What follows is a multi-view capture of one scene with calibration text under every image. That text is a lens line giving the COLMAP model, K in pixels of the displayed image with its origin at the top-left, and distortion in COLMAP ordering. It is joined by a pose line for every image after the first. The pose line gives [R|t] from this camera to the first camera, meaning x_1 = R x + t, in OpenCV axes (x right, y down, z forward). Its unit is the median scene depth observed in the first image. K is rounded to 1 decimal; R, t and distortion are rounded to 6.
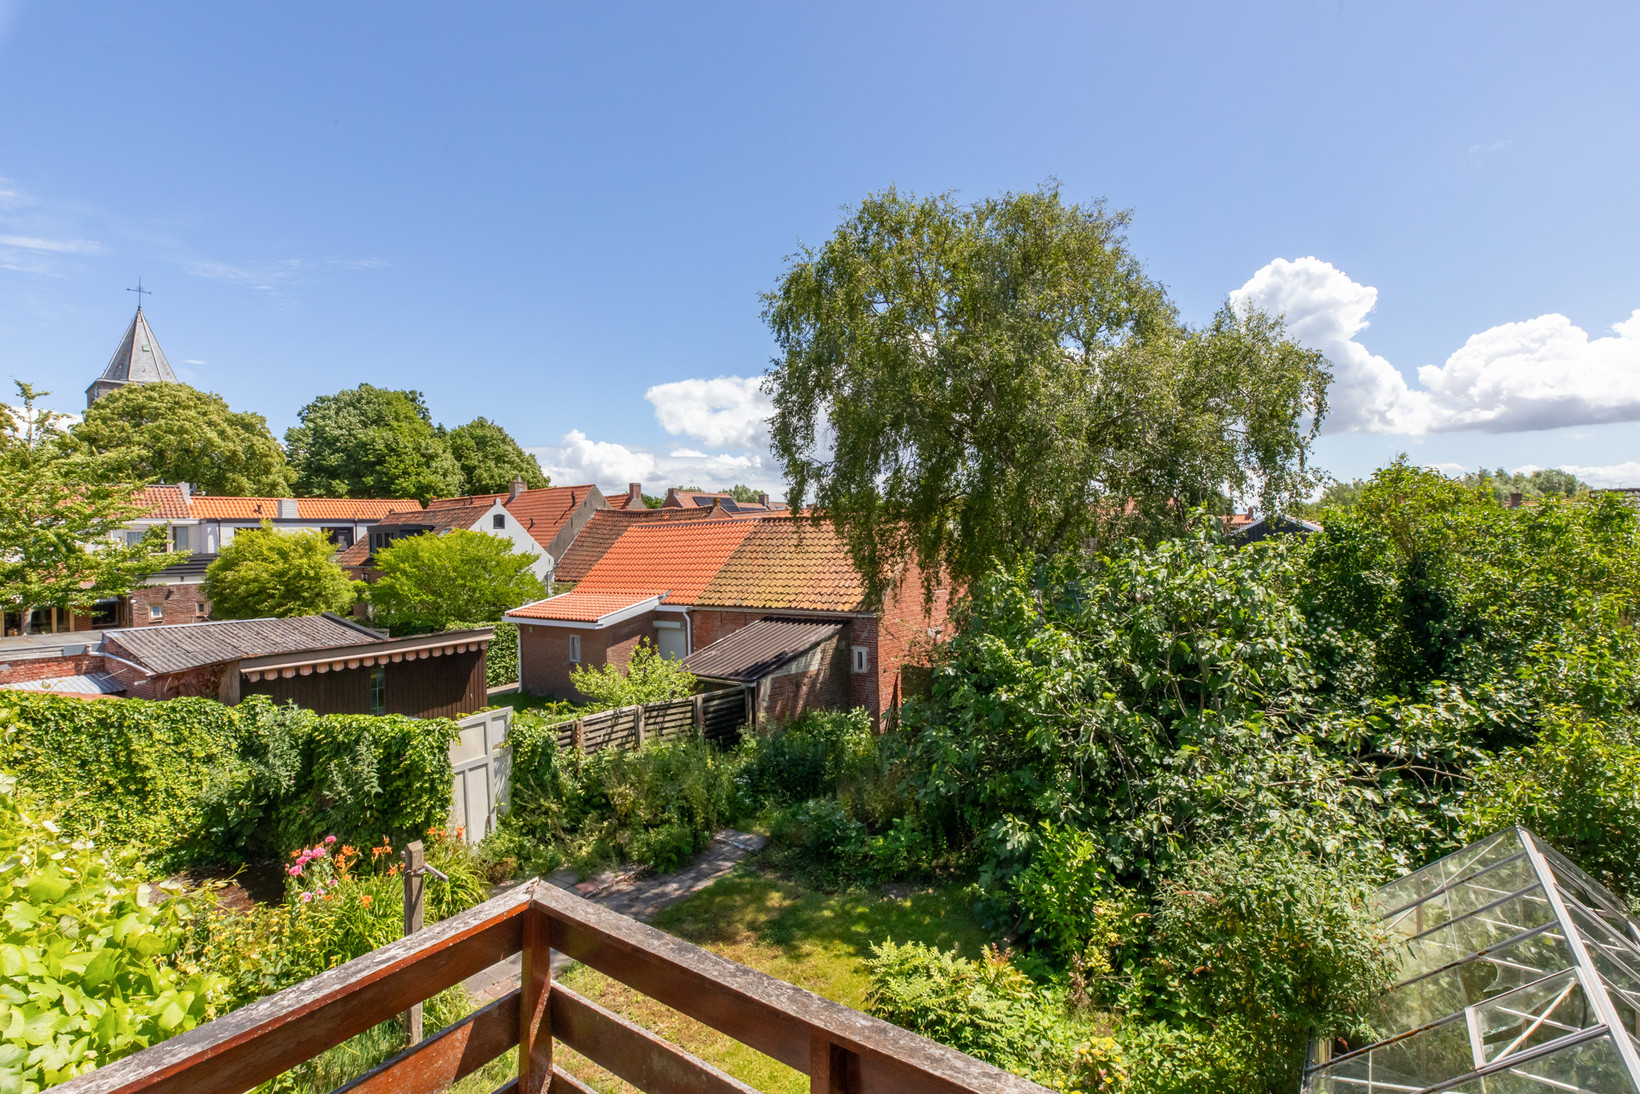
lens RADIAL K [[762.8, 0, 820.1], [0, 762.8, 509.4], [0, 0, 1]] dist [0.000752, 0.000367]
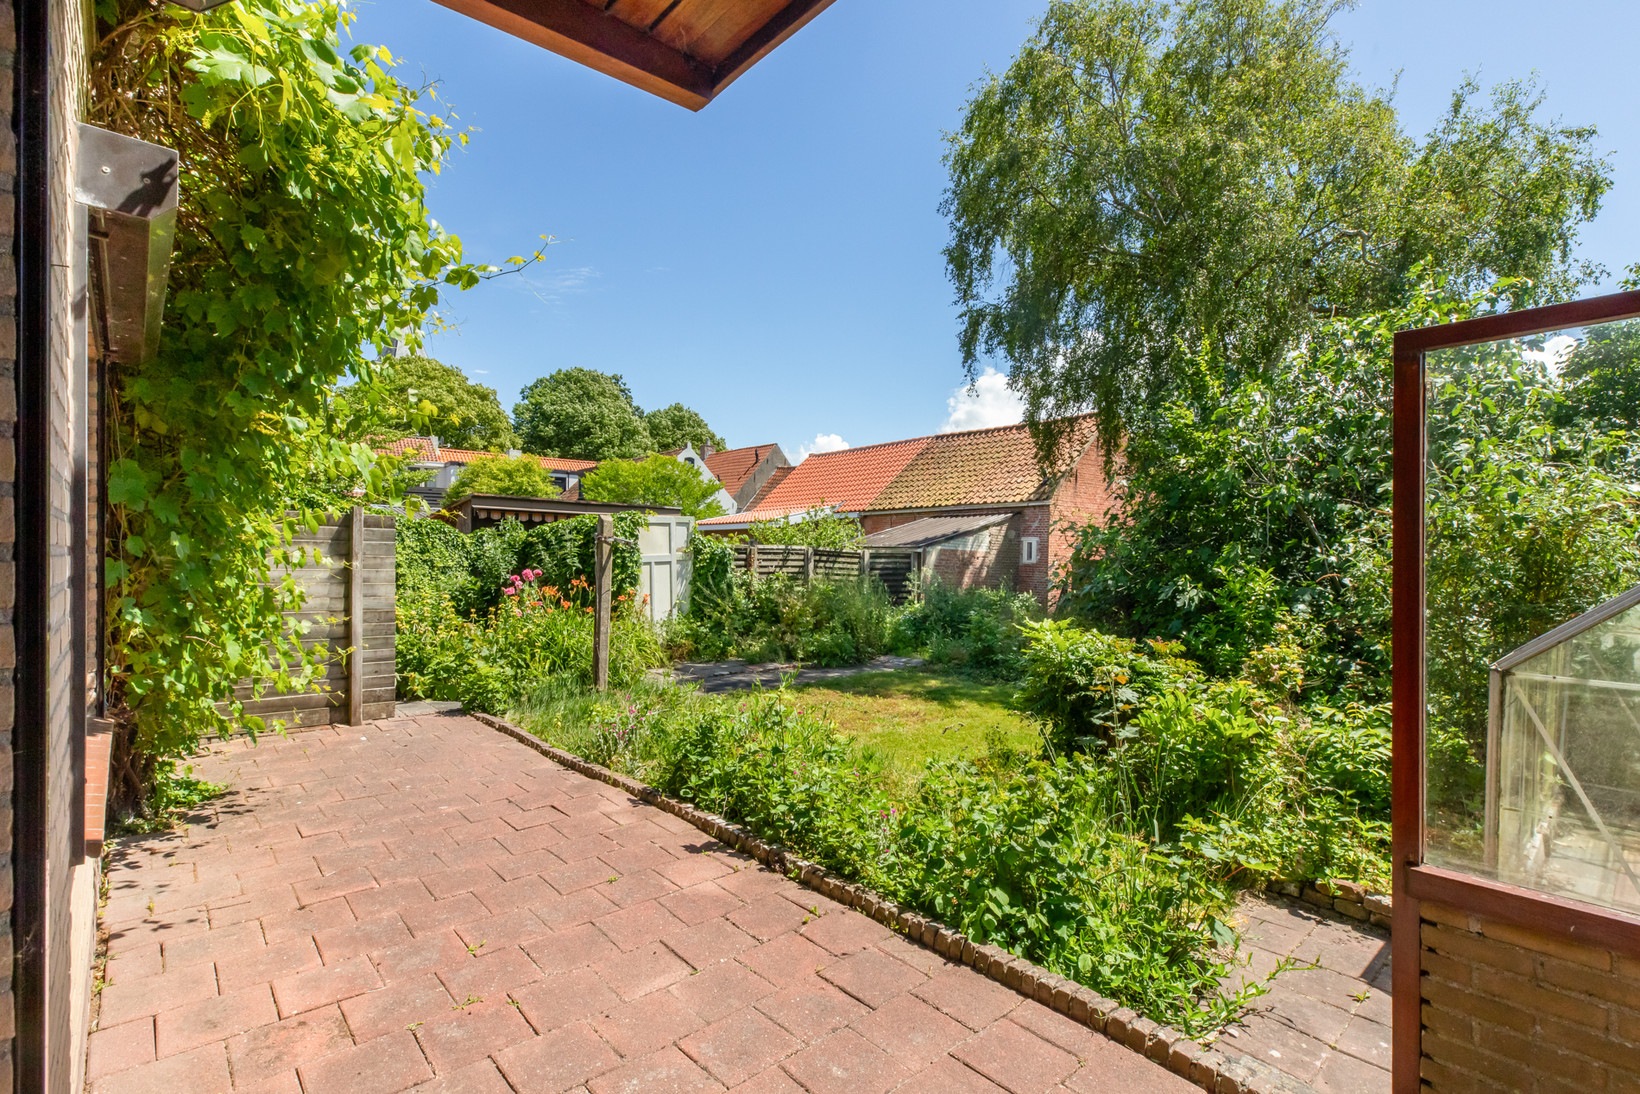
lens RADIAL K [[758.2, 0, 845.6], [0, 758.2, 546.7], [0, 0, 1]] dist [-0.001326, 0.000084]
pose [[0.980151, 0.041462, -0.193868, 0.012087], [-0.035545, 0.998793, 0.033899, 0.220809], [0.195039, -0.026336, 0.980442, -0.005360]]
